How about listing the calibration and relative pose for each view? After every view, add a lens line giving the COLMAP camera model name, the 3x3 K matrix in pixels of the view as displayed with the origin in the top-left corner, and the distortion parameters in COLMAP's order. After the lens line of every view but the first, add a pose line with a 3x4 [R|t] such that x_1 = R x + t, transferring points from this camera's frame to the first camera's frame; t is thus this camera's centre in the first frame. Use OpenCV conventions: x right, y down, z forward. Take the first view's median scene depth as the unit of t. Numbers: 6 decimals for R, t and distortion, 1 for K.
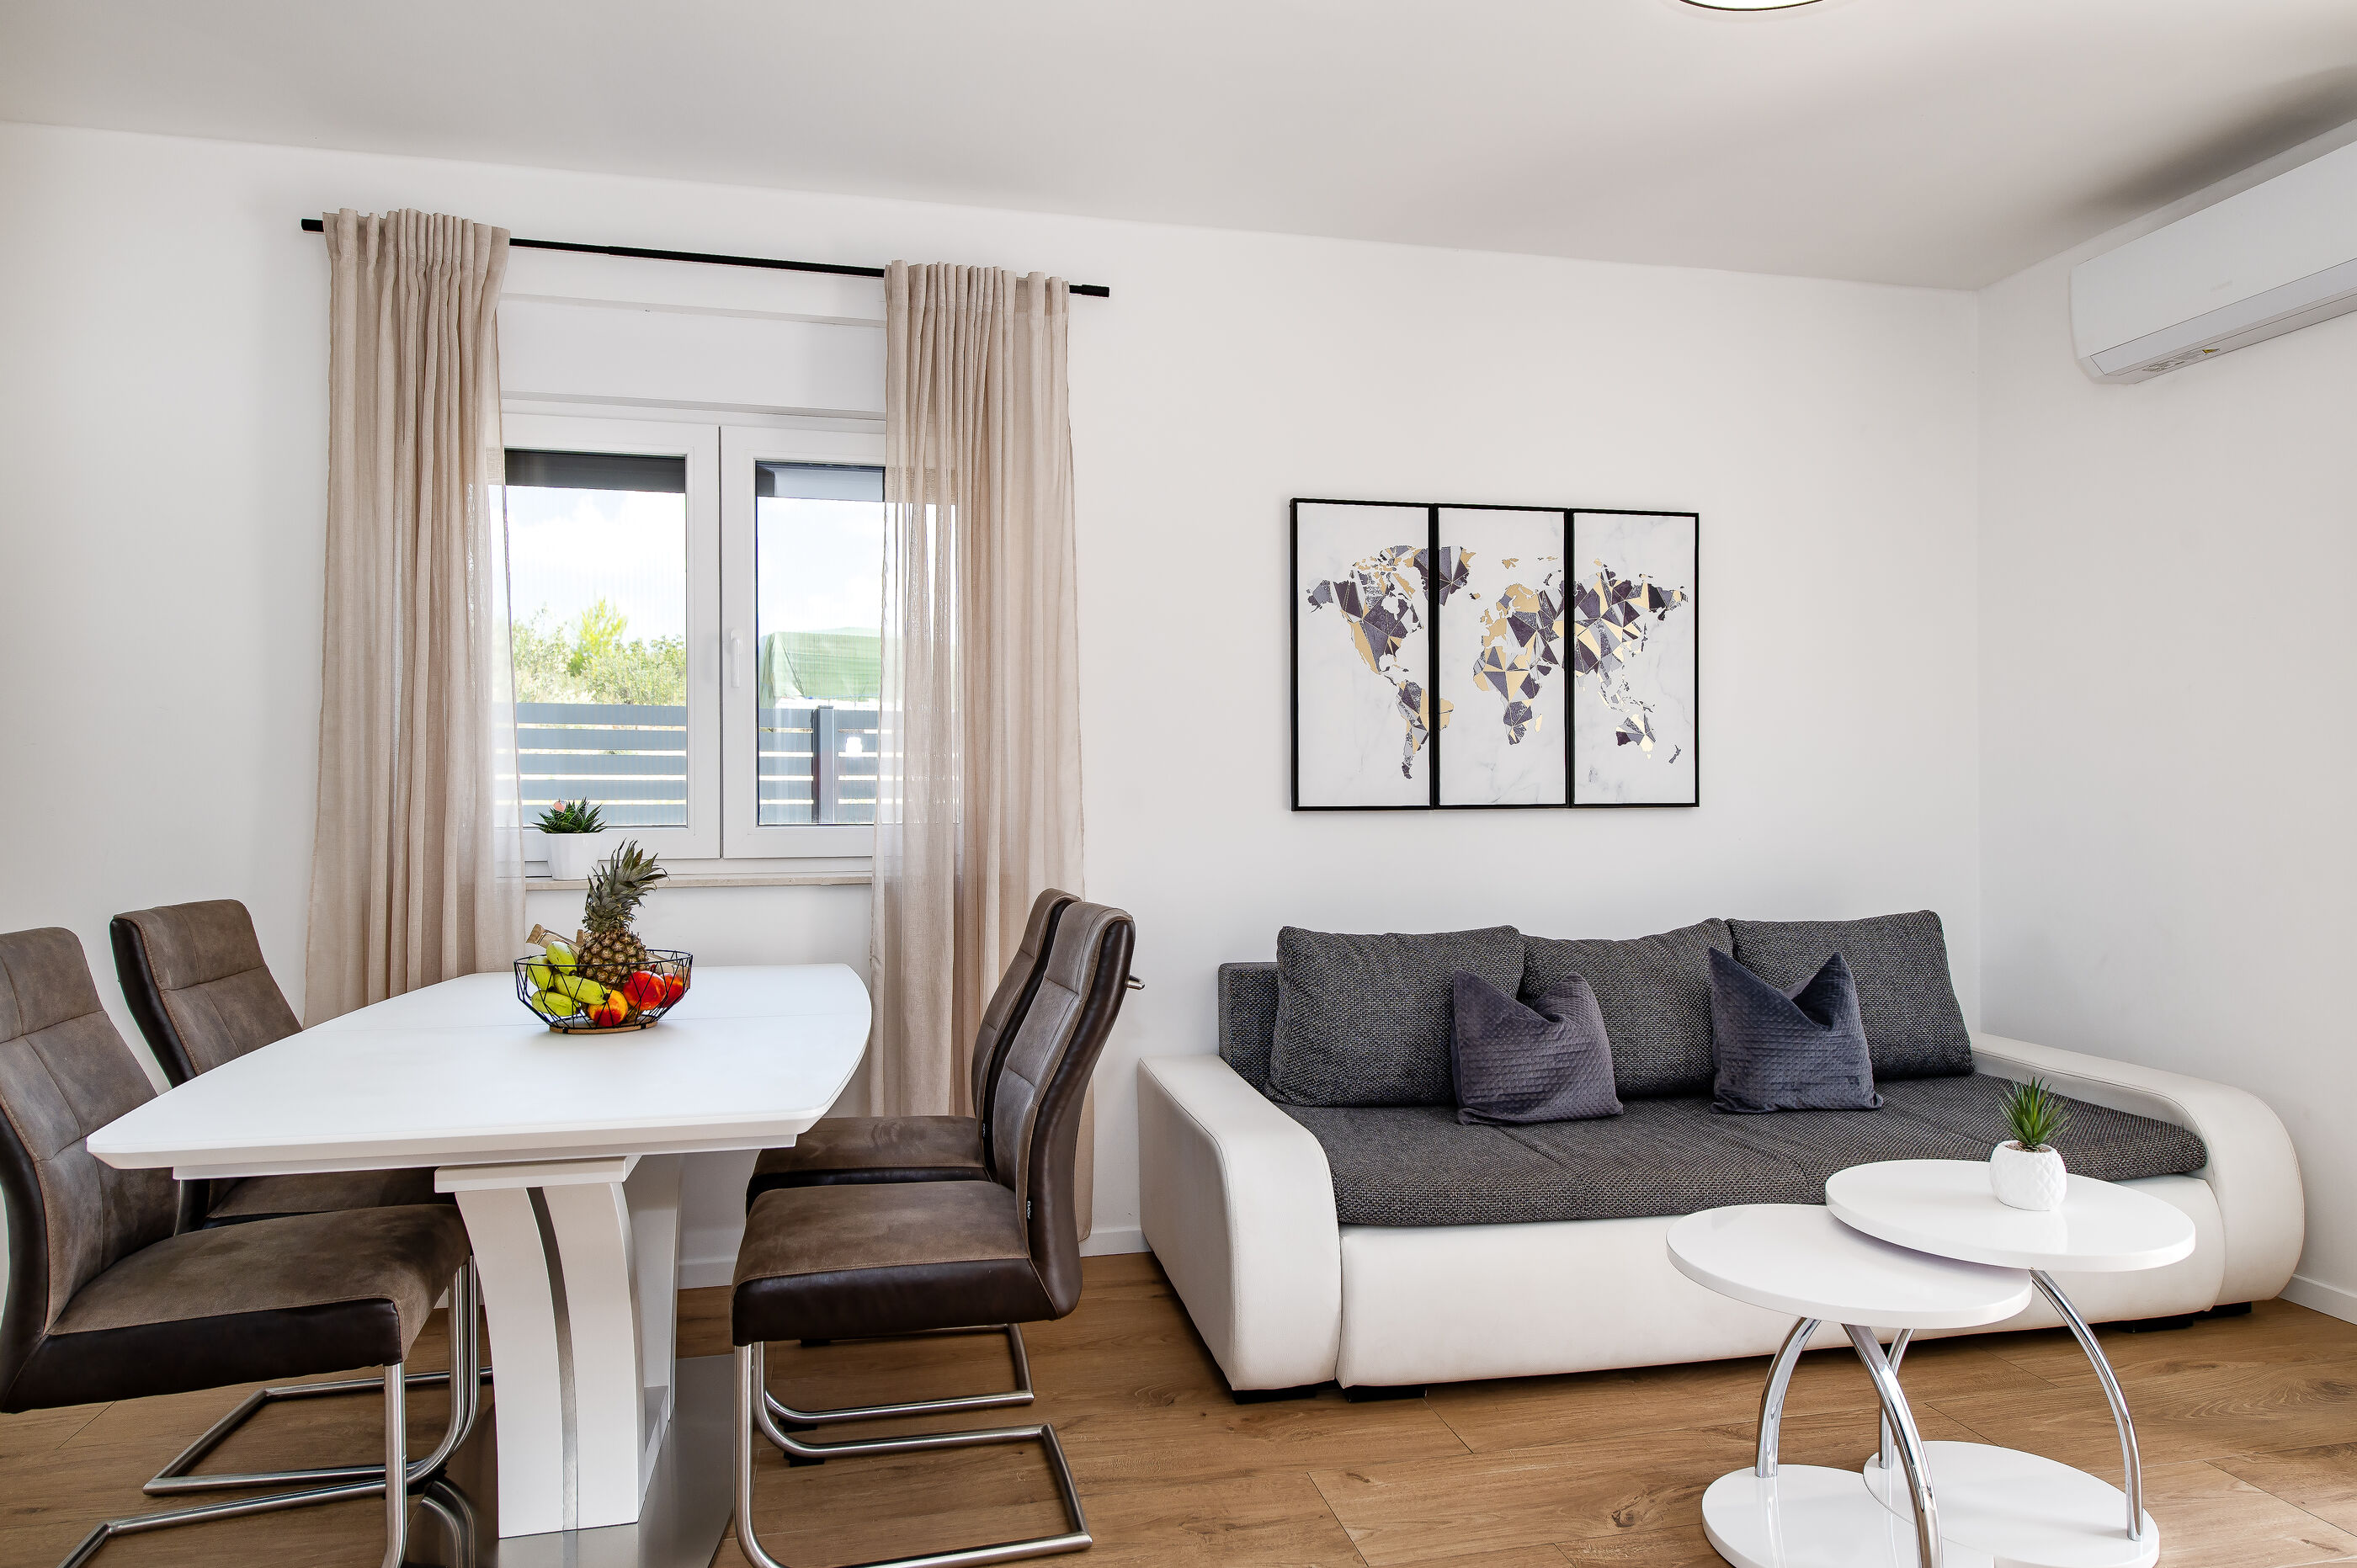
lens RADIAL K [[1453.5, 0, 1180.7], [0, 1453.5, 792.2], [0, 0, 1]] dist [0.023396, -0.000498]
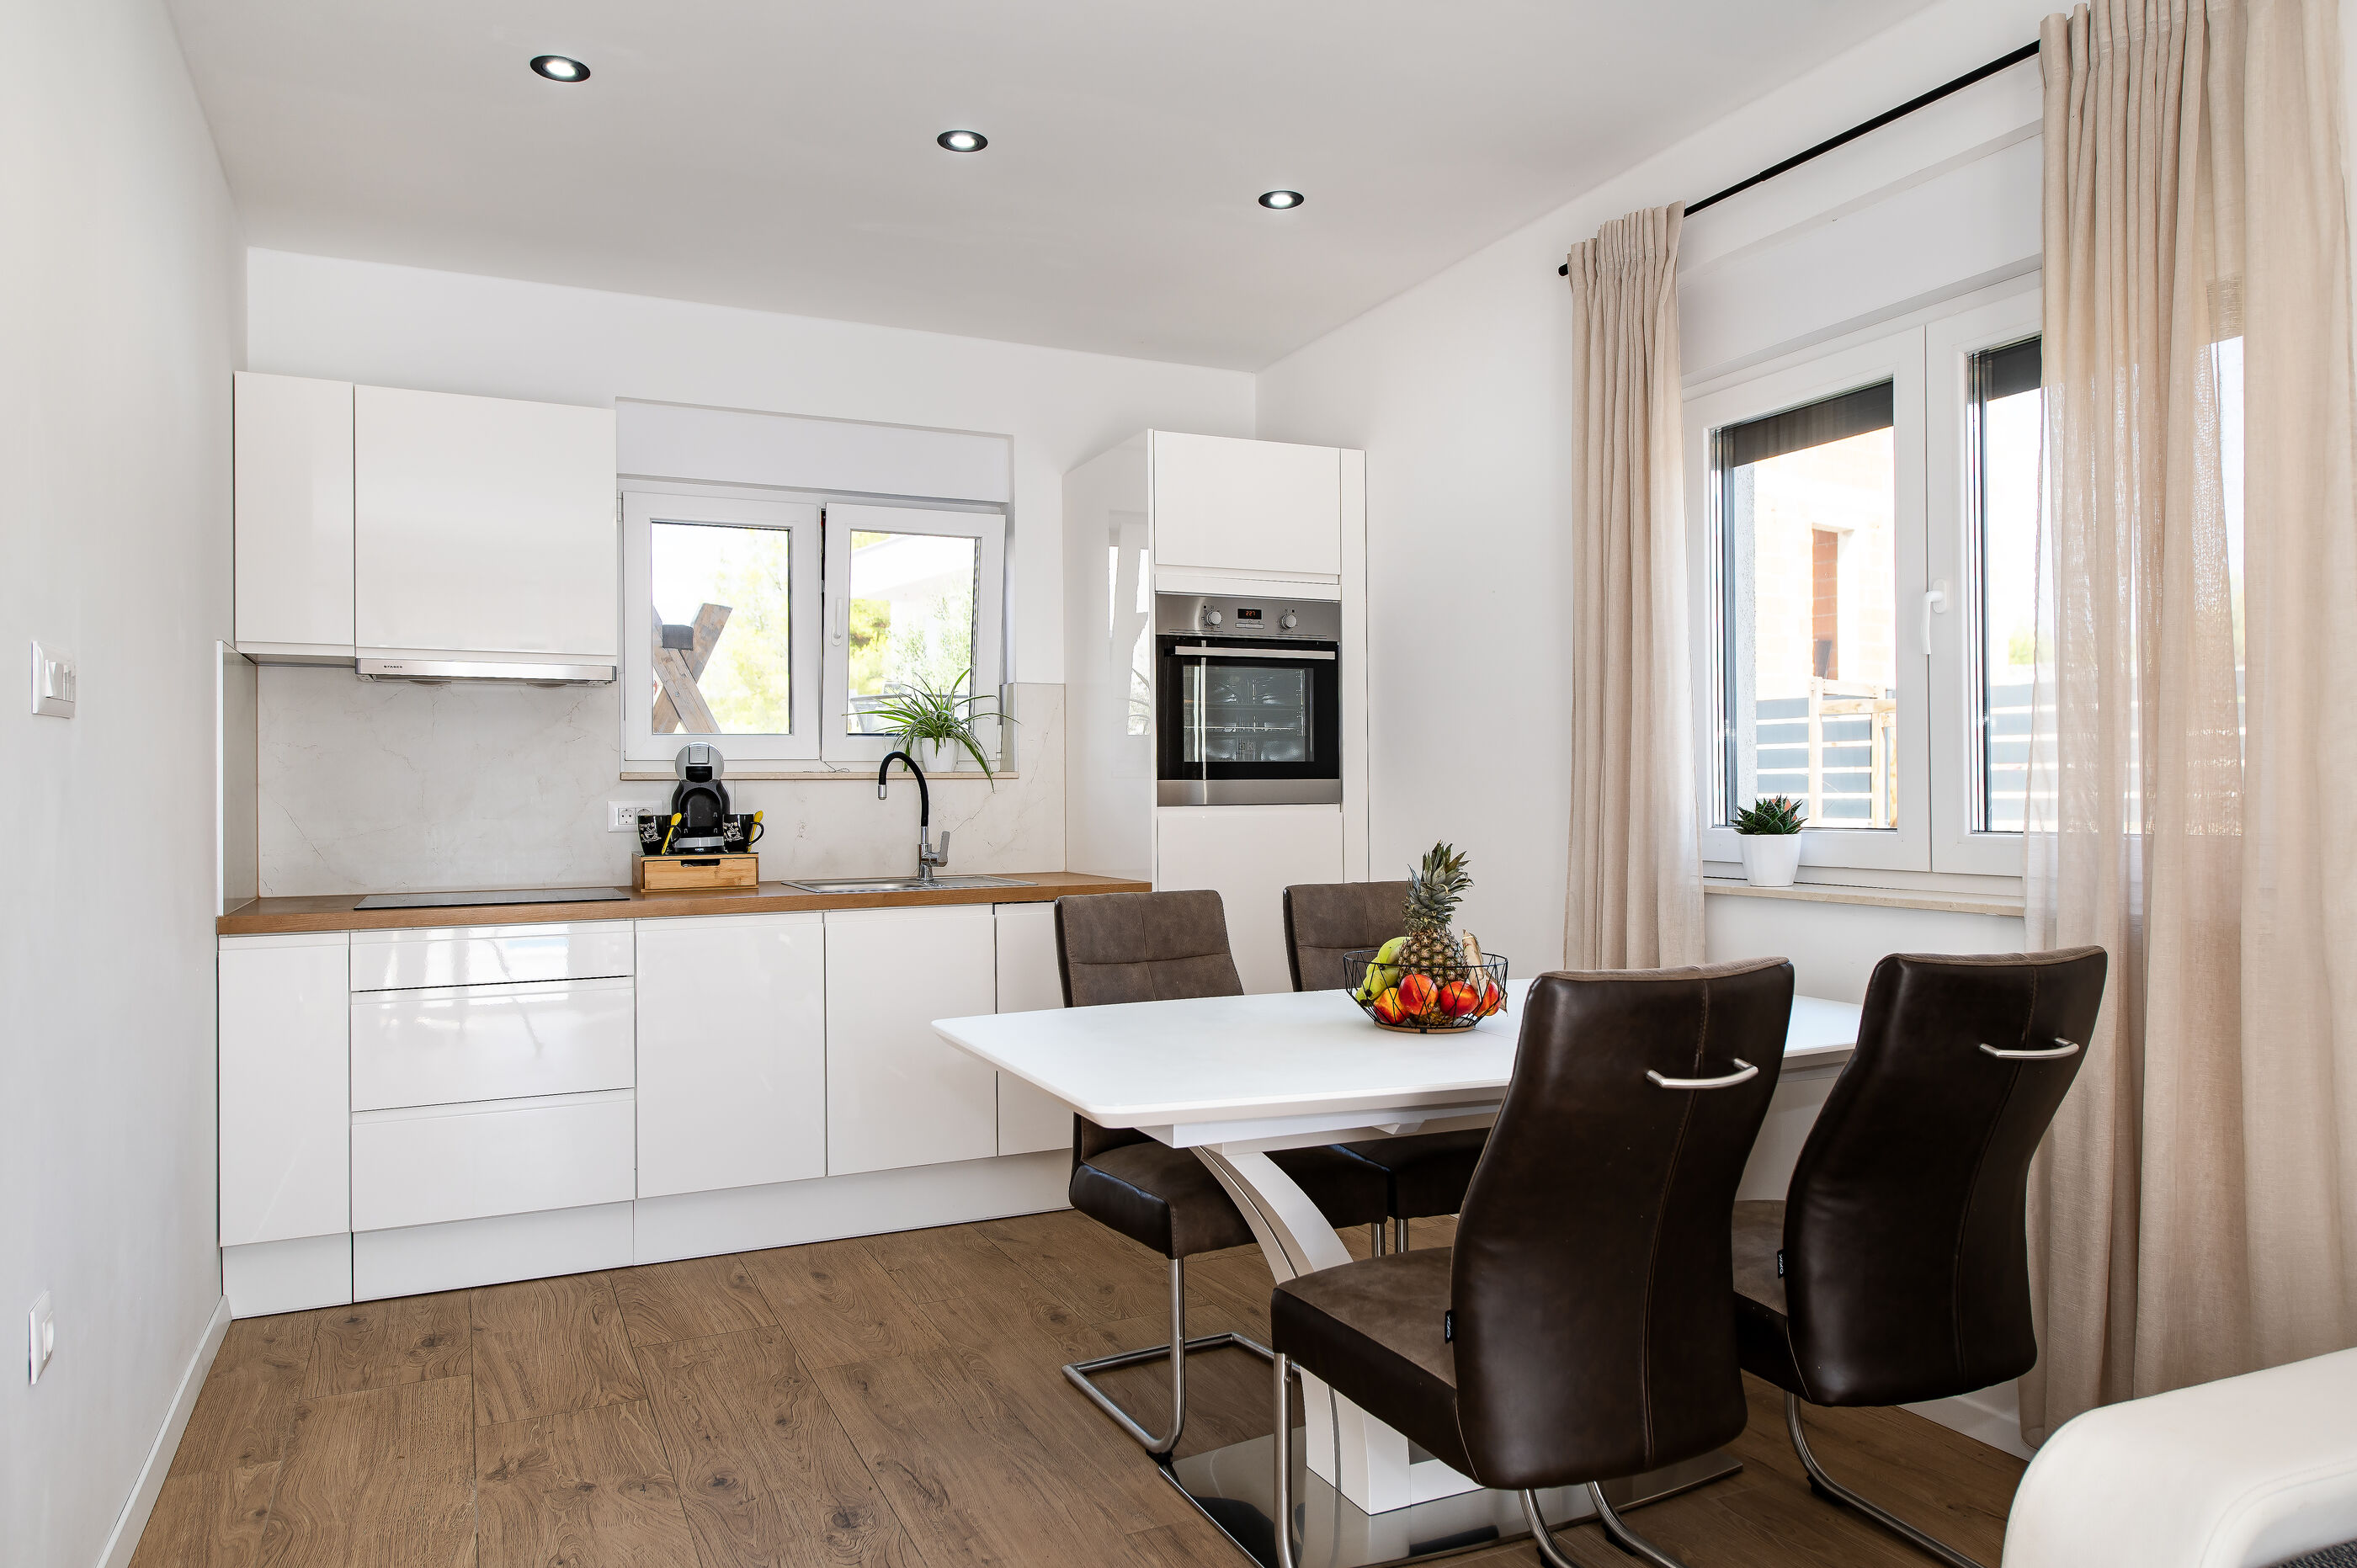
lens RADIAL K [[1565.6, 0, 1178.9], [0, 1565.6, 786.7], [0, 0, 1]] dist [0.006963, -0.000977]
pose [[0.199038, -0.000709, -0.979992, 0.407518], [0.006688, 0.999977, 0.000635, -0.003517], [0.979969, -0.006681, 0.199038, 0.400143]]
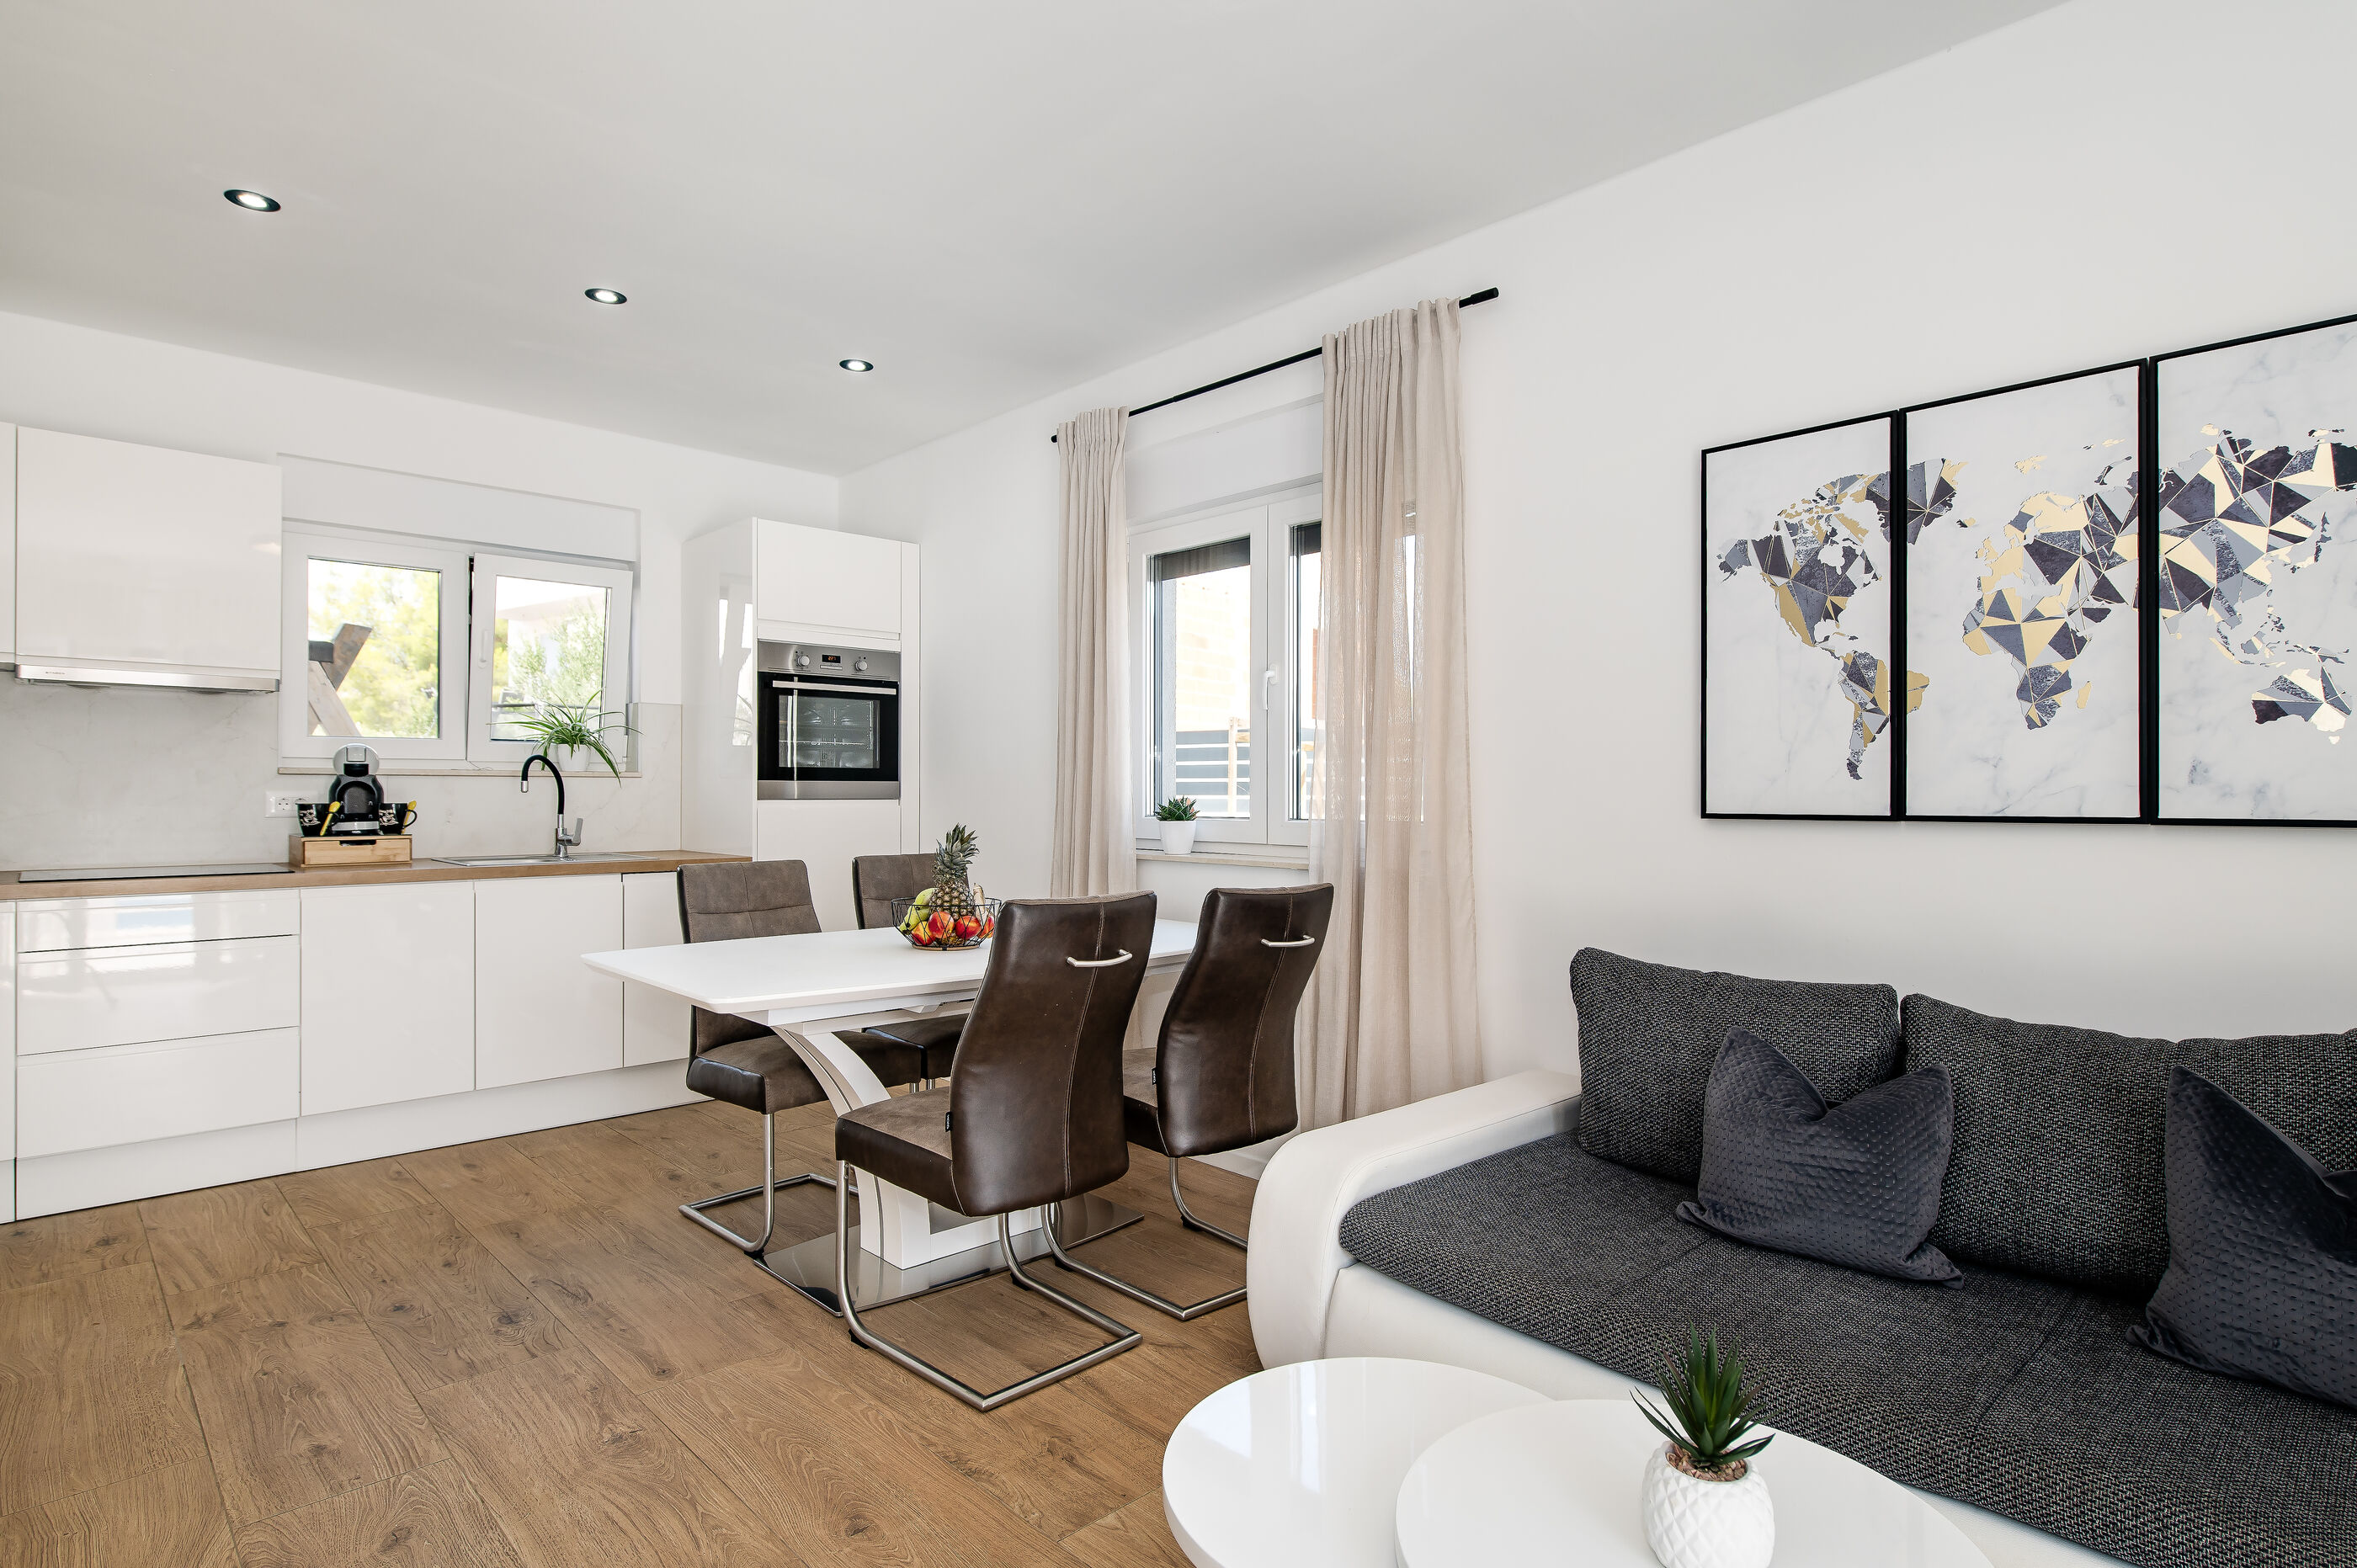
lens RADIAL K [[1225.3, 0, 1195.1], [0, 1225.3, 791.3], [0, 0, 1]] dist [0.012383, -0.005366]
pose [[0.506016, 0.005766, -0.862505, 0.537979], [-0.005573, 0.999979, 0.003415, -0.003283], [0.862506, 0.003079, 0.506037, 0.373489]]
